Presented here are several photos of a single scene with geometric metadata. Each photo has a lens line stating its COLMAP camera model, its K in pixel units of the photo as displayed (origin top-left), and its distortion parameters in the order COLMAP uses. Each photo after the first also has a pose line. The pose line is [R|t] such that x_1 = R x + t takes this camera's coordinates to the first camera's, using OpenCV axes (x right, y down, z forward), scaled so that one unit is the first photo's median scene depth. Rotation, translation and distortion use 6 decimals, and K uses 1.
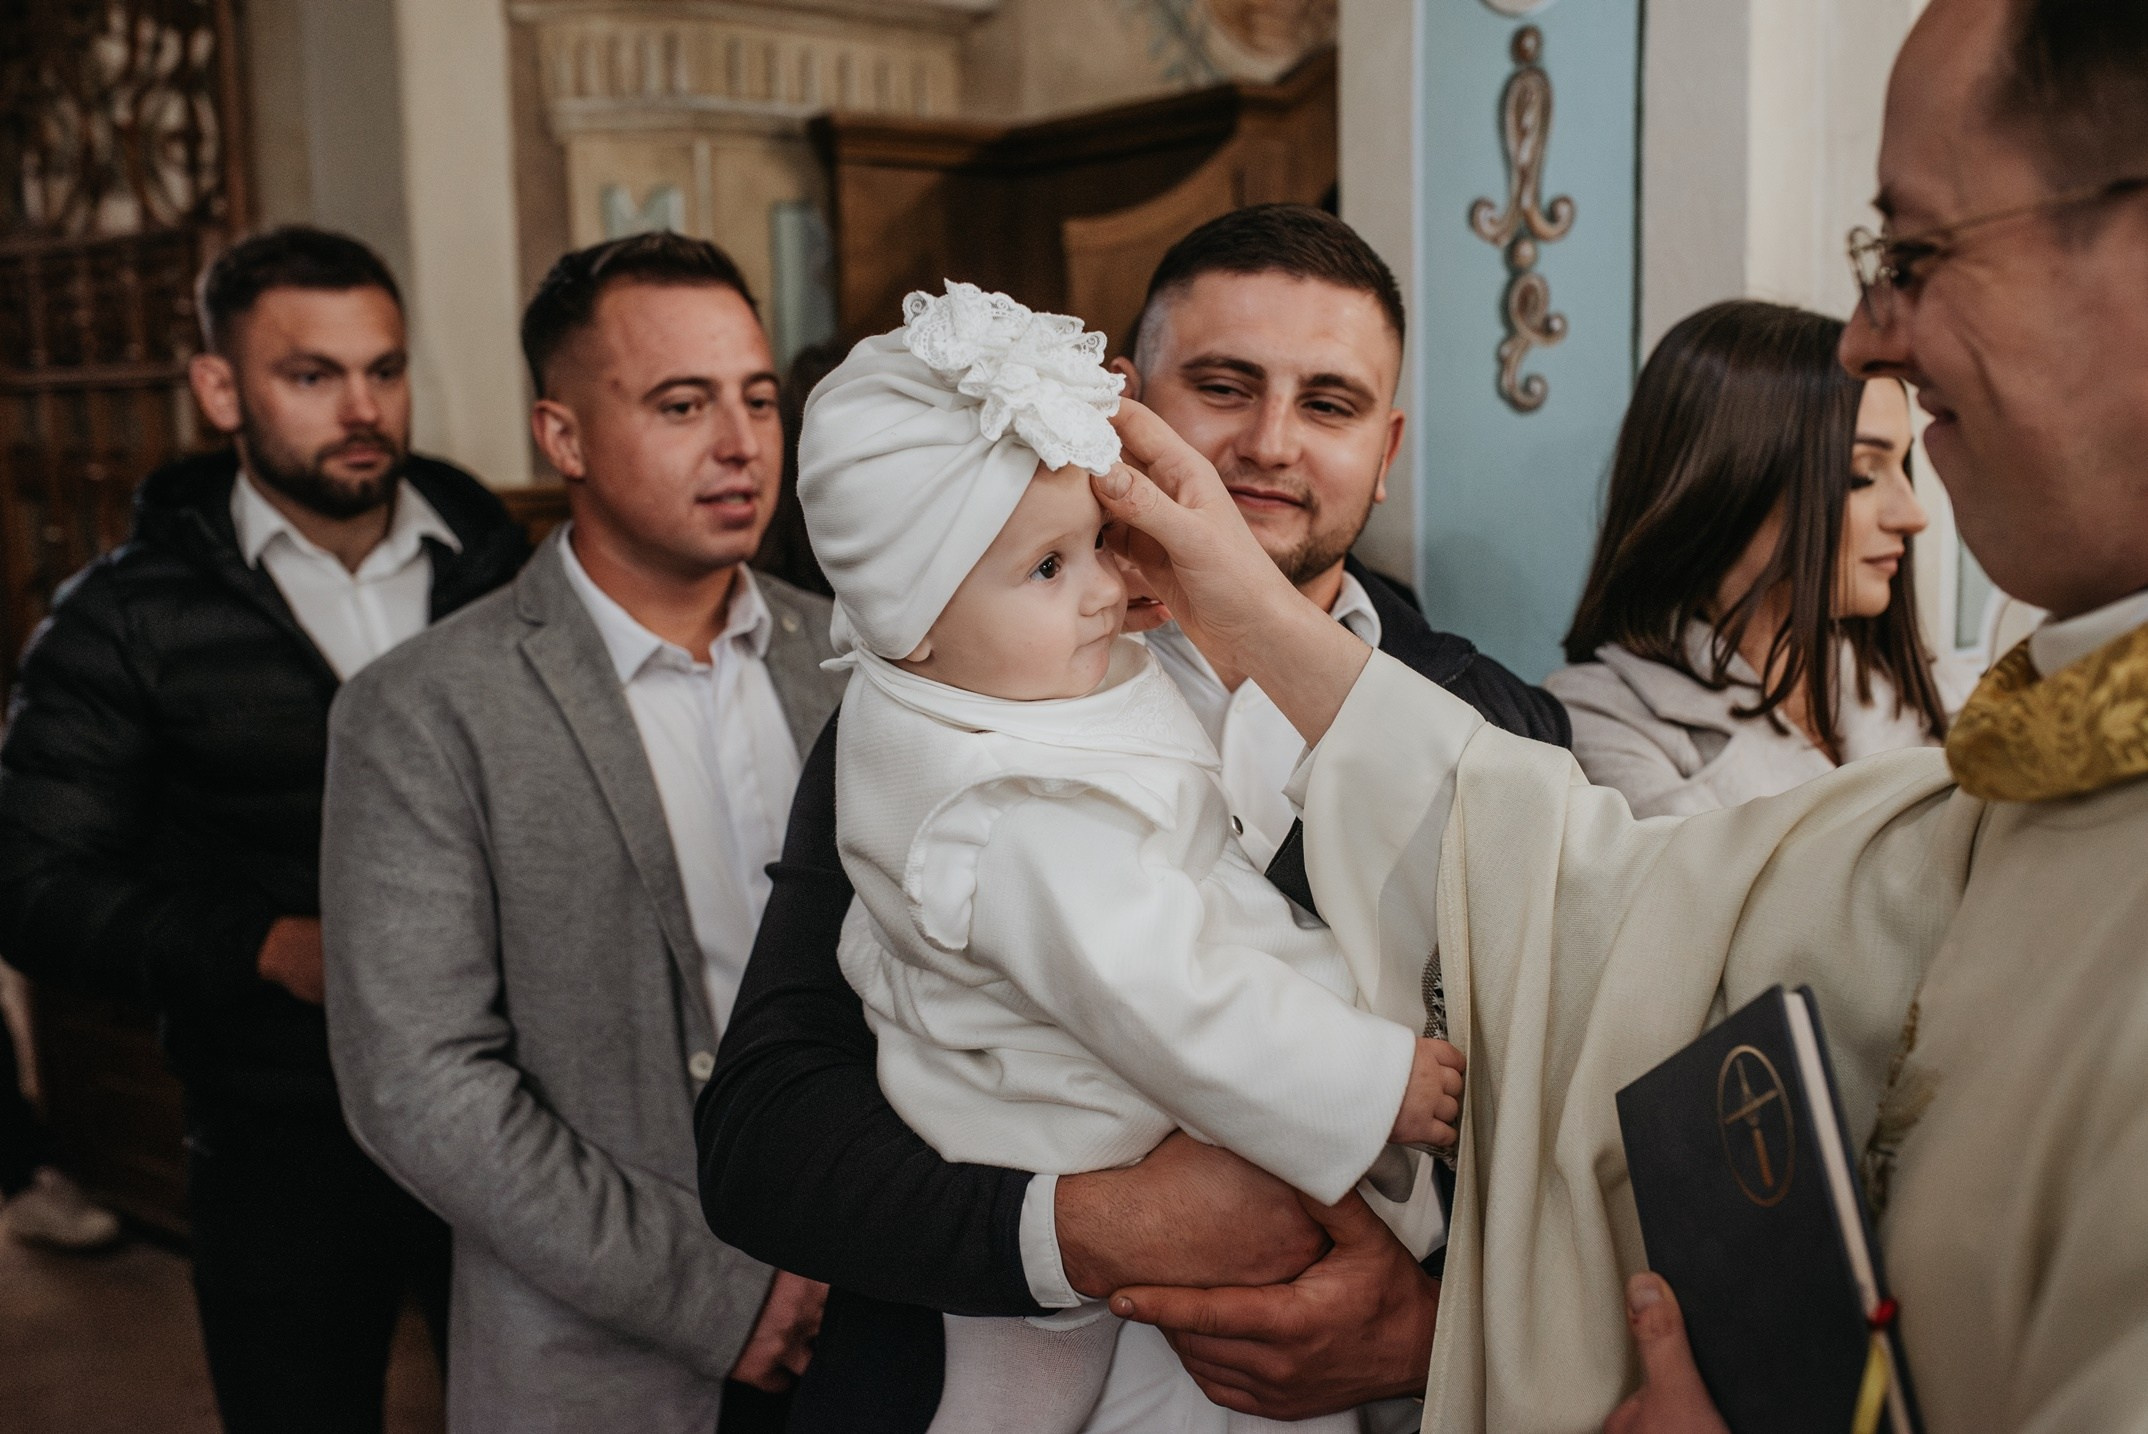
lens RADIAL K [[2090.1, 0, 1072.6], [0, 2090.1, 728.9], [0, 0, 1]] dist [-0.067258, 0.084278]
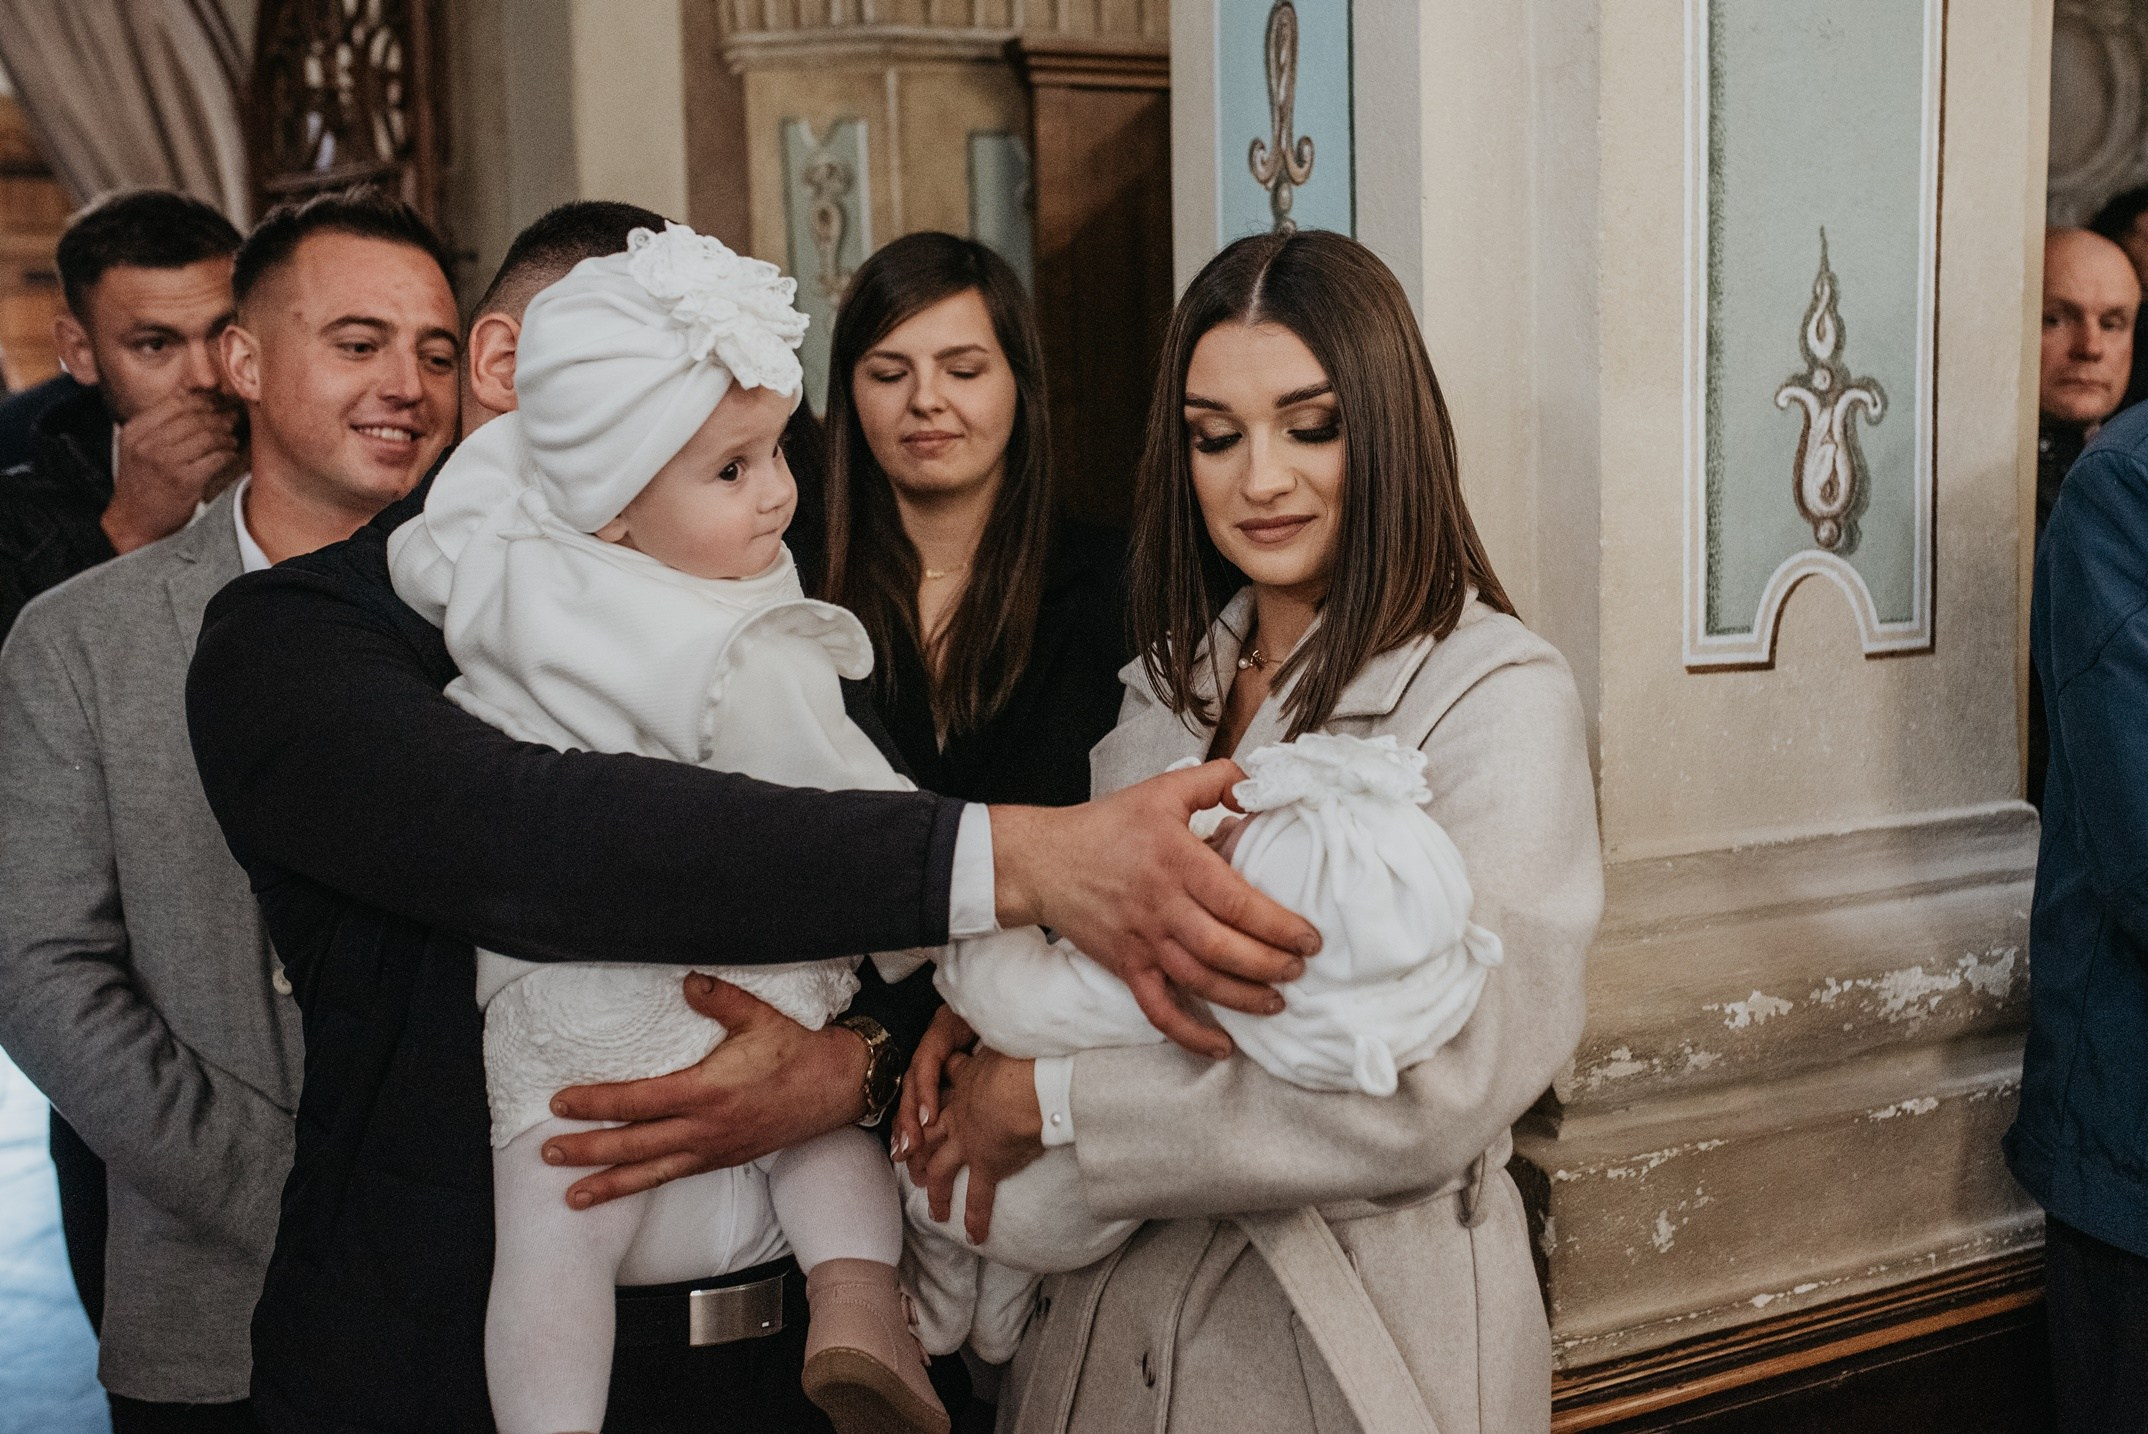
lens RADIAL K [[2286.0, 0, 1195.2], [0, 2286.0, 657.8], [0, 0, 1]] dist [-0.070635, 0.113528]
pose [[0.973211, 0.036296, -0.227029, 0.419275], [-0.038227, 0.999261, -0.004114, -0.014651], [0.226712, 0.012682, 0.973879, -0.011118]]
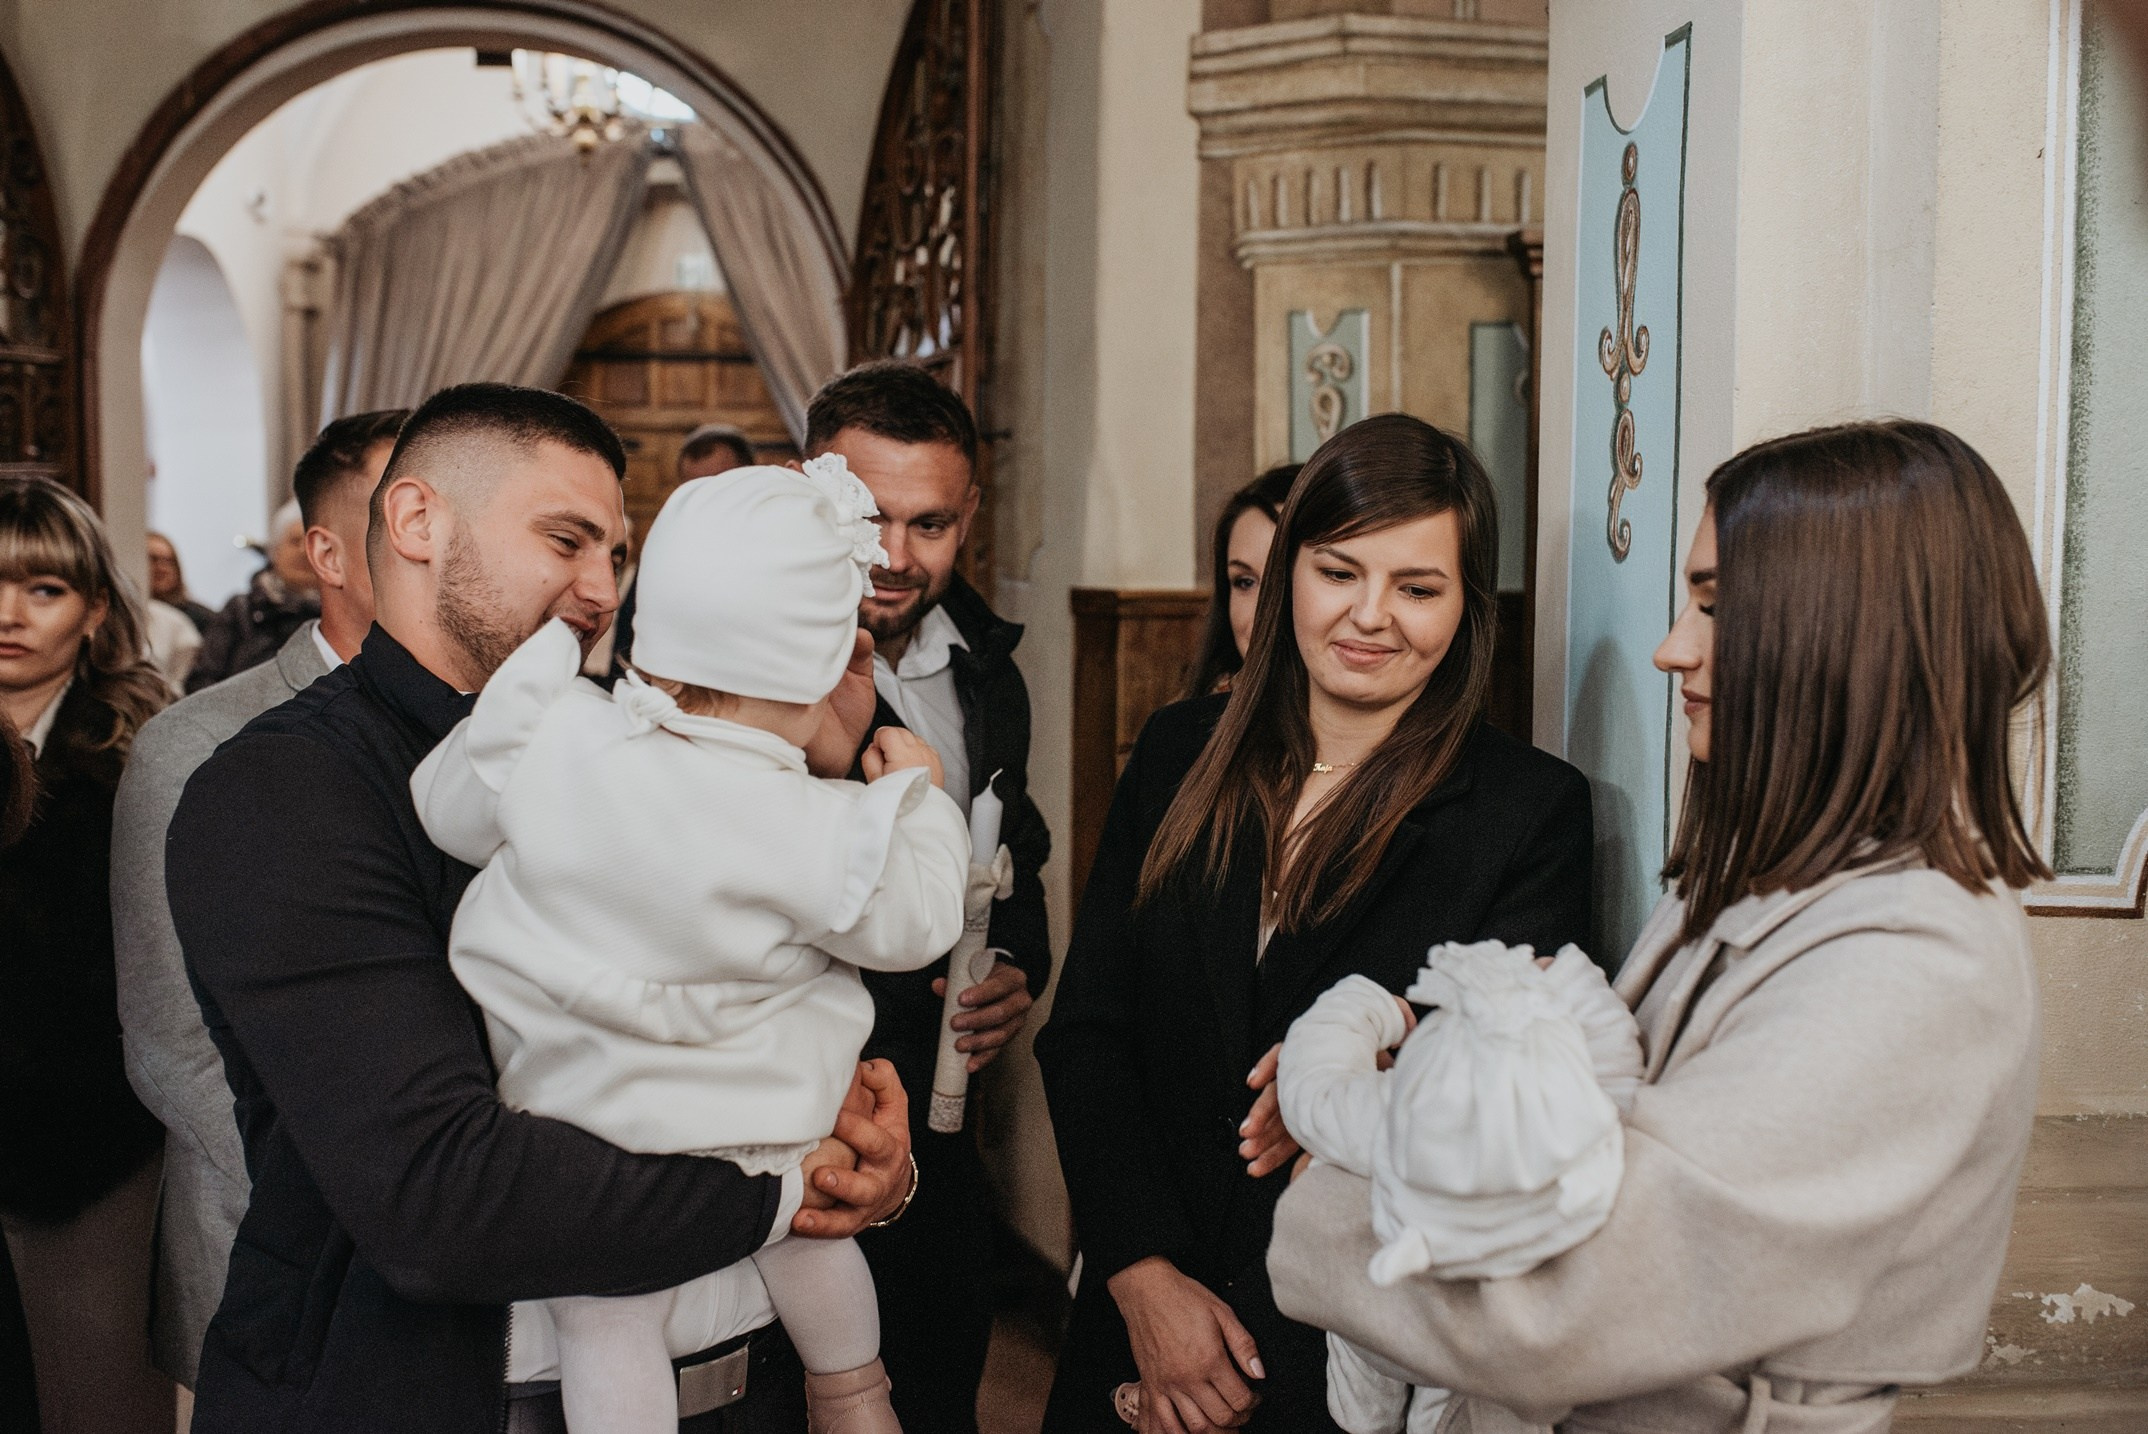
lens RADIAL K [[2159.3, 0, 1016.3], [0, 2159.3, 683.0], [0, 0, 1]] dist [-0.078386, 0.117263]
pose [[0.826728, 0.069118, -0.558341, 0.531023], [-0.108887, 0.993317, -0.038263, -0.034274], [0.551965, 0.092429, 0.828729, 0.081929]]
